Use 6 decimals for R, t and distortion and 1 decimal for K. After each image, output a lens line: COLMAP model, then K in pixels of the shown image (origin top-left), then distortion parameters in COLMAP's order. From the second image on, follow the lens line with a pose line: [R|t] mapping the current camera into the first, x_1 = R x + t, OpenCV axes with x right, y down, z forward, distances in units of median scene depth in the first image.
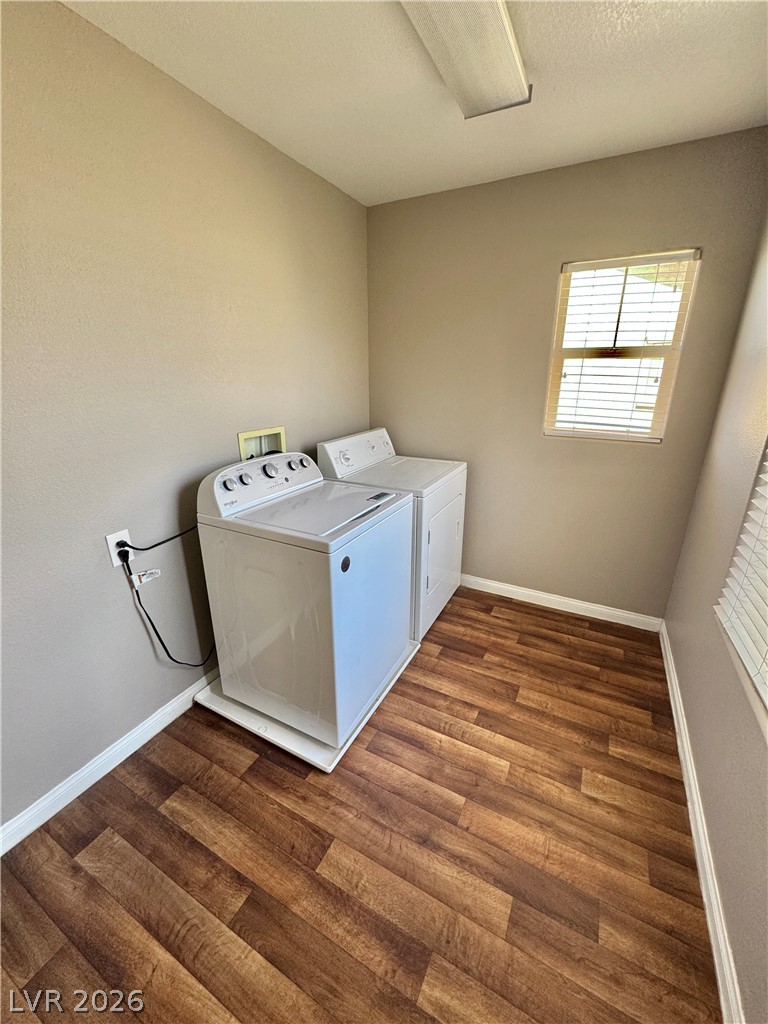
lens RADIAL K [[410.0, 0, 384.0], [0, 410.0, 512.0], [0, 0, 1]] dist [-0.002305, -0.000549]
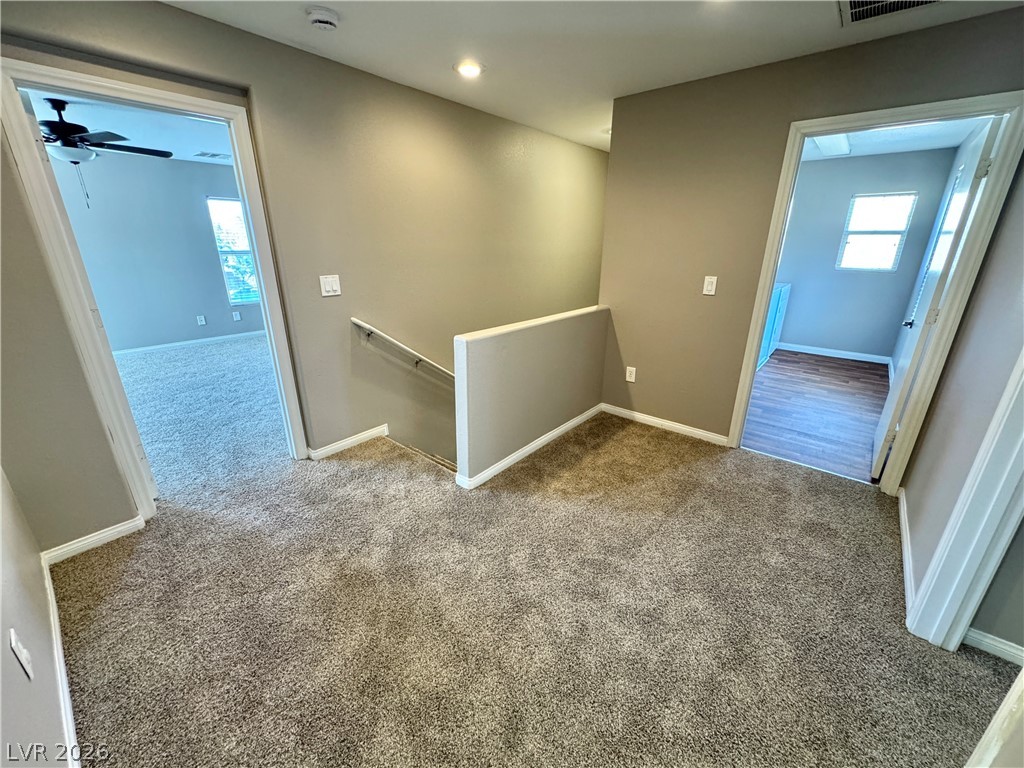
lens RADIAL K [[410.0, 0, 512.0], [0, 410.0, 384.0], [0, 0, 1]] dist [-0.002305, -0.000549]
pose [[0.977692, 0.069815, -0.198104, -0.869211], [-0.069372, 0.997549, 0.009185, 0.553077], [0.198259, 0.004763, 0.980138, -1.576048]]
